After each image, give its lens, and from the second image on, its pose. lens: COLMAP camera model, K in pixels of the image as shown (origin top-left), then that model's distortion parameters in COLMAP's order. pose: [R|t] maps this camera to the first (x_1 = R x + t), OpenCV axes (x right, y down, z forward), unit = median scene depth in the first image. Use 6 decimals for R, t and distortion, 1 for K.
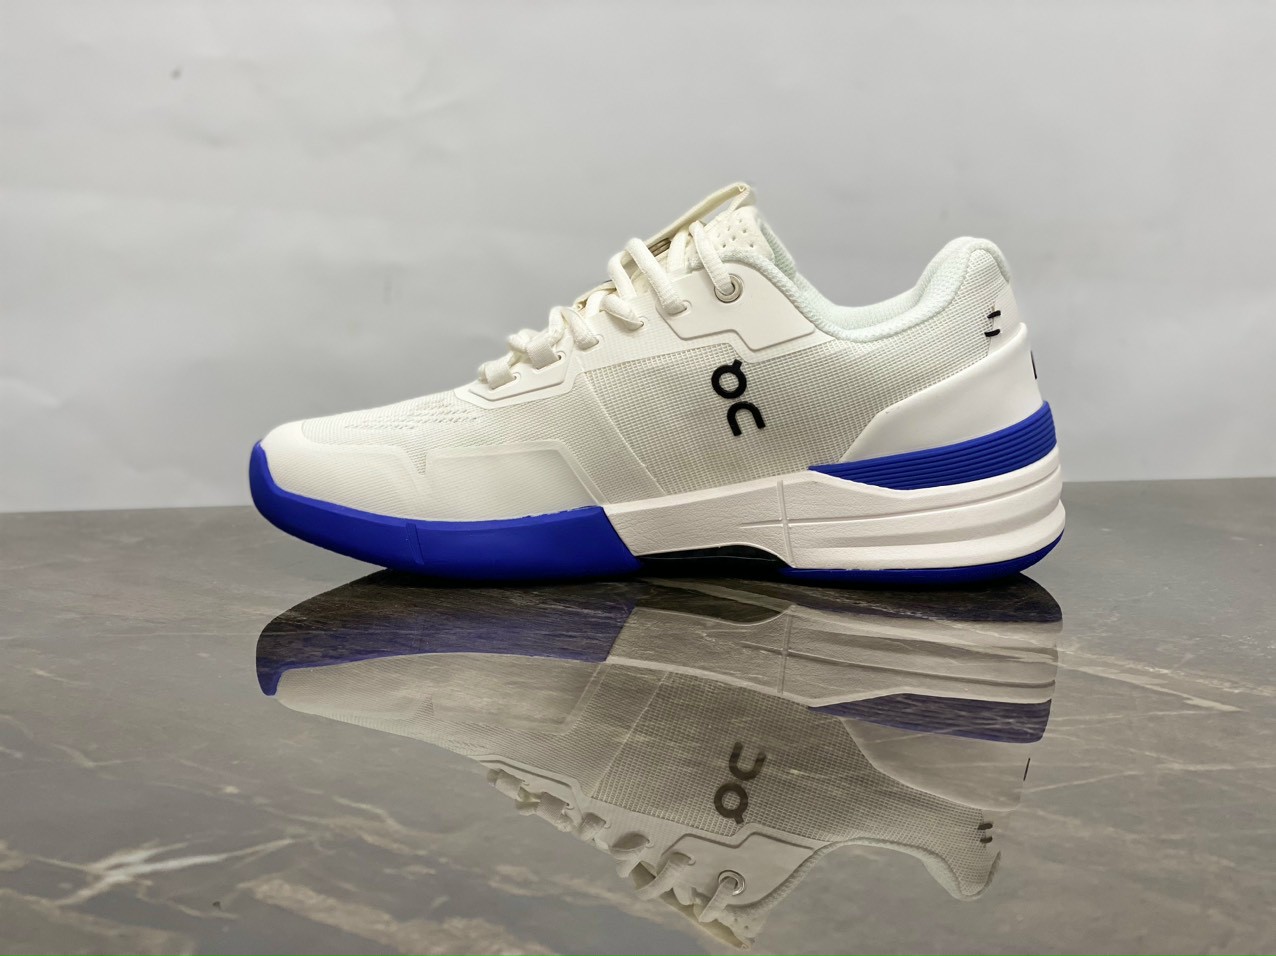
lens RADIAL K [[1992.5, 0, 638.4], [0, 1992.5, 475.2], [0, 0, 1]] dist [0.049053, 0.000000]
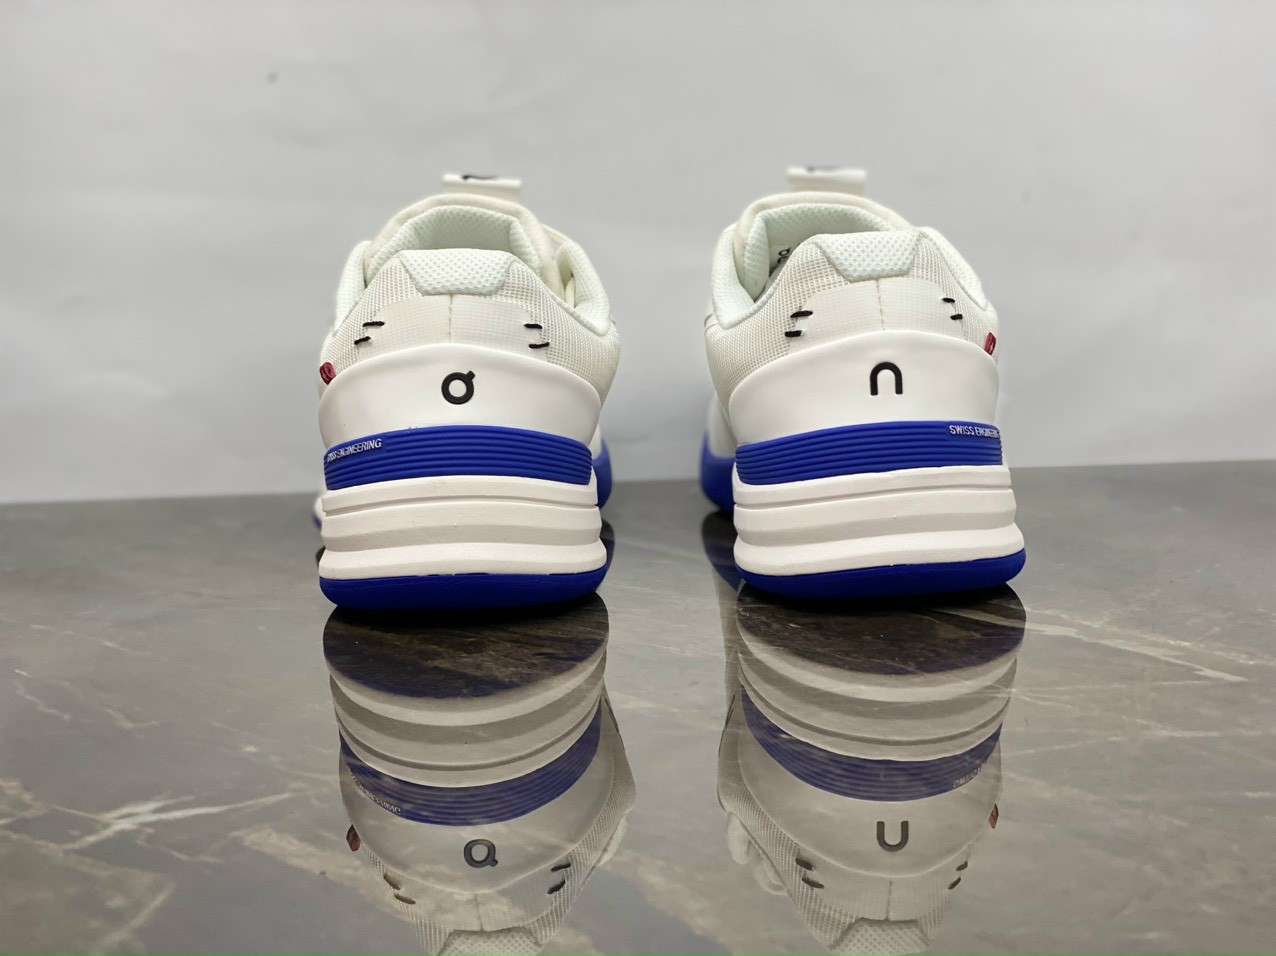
lens RADIAL K [[1992.5, 0, 635.7], [0, 1992.5, 479.9], [0, 0, 1]] dist [0.049053, 0.000000]
pose [[0.994978, -0.006750, -0.099867, 0.104658], [0.007186, 0.999966, 0.004004, 0.011075], [0.099836, -0.004701, 0.994993, -0.035201]]
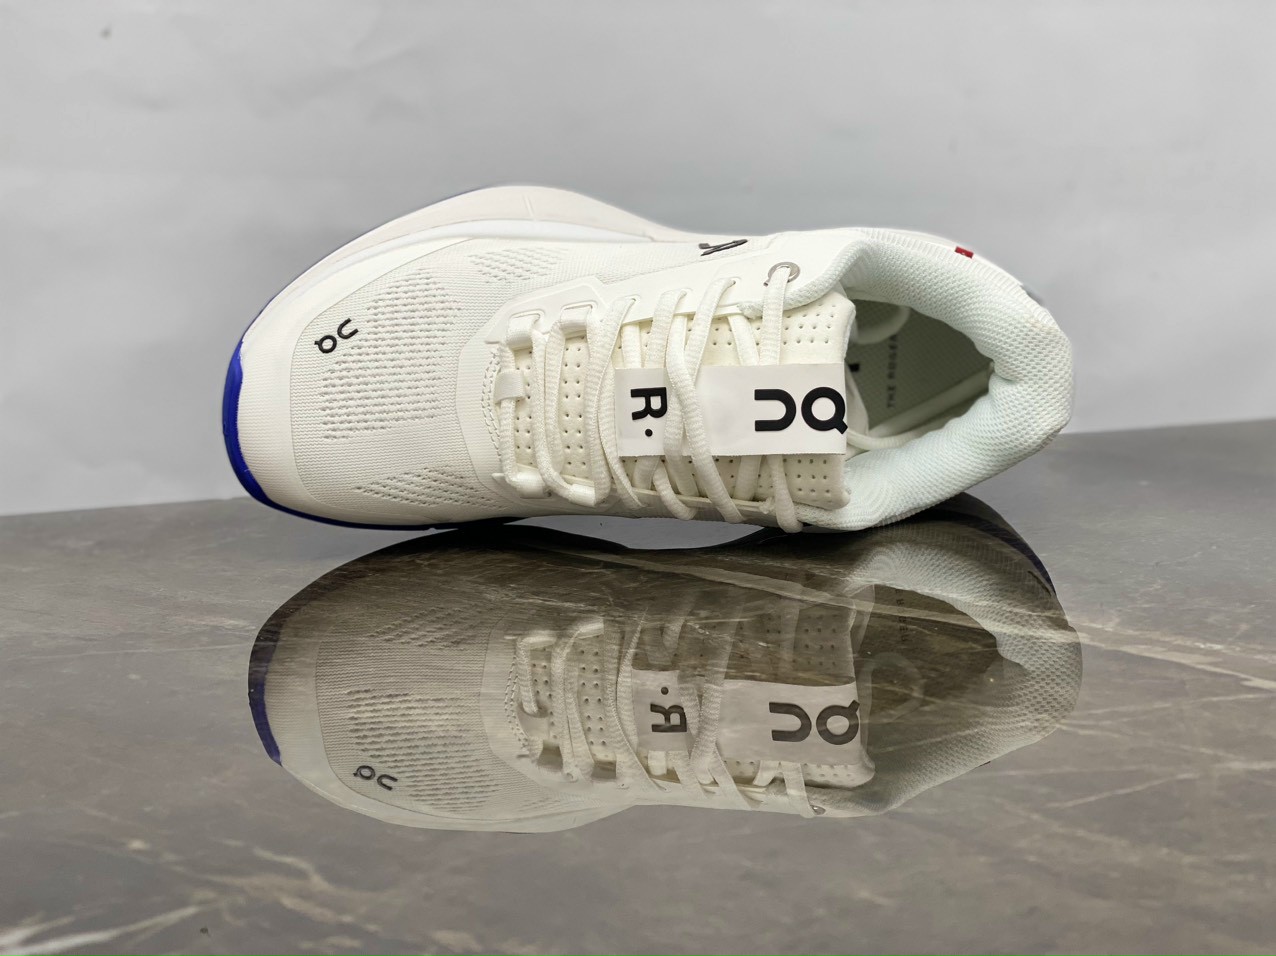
lens RADIAL K [[1992.5, 0, 651.4], [0, 1992.5, 475.7], [0, 0, 1]] dist [0.049053, 0.000000]
pose [[0.998798, -0.047457, -0.012267, 0.034262], [0.047689, 0.998675, 0.019338, -0.007028], [0.011333, -0.019900, 0.999738, 0.141199]]
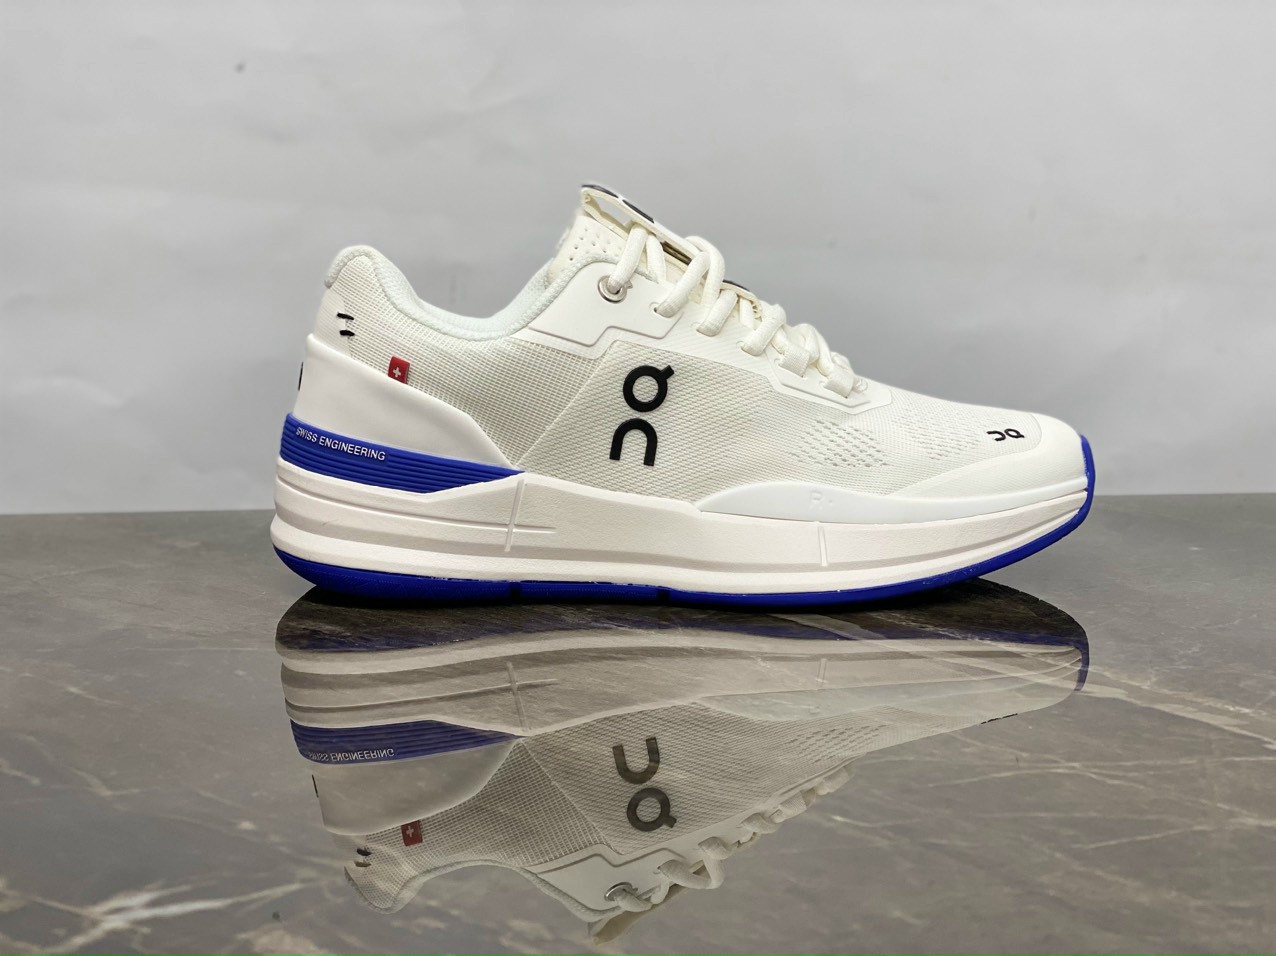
lens RADIAL K [[1992.5, 0, 636.2], [0, 1992.5, 480.0], [0, 0, 1]] dist [0.049053, 0.000000]
pose [[0.998421, 0.012088, -0.054854, 0.032378], [-0.011530, 0.999879, 0.010480, -0.019901], [0.054974, -0.009831, 0.998439, 0.053982]]
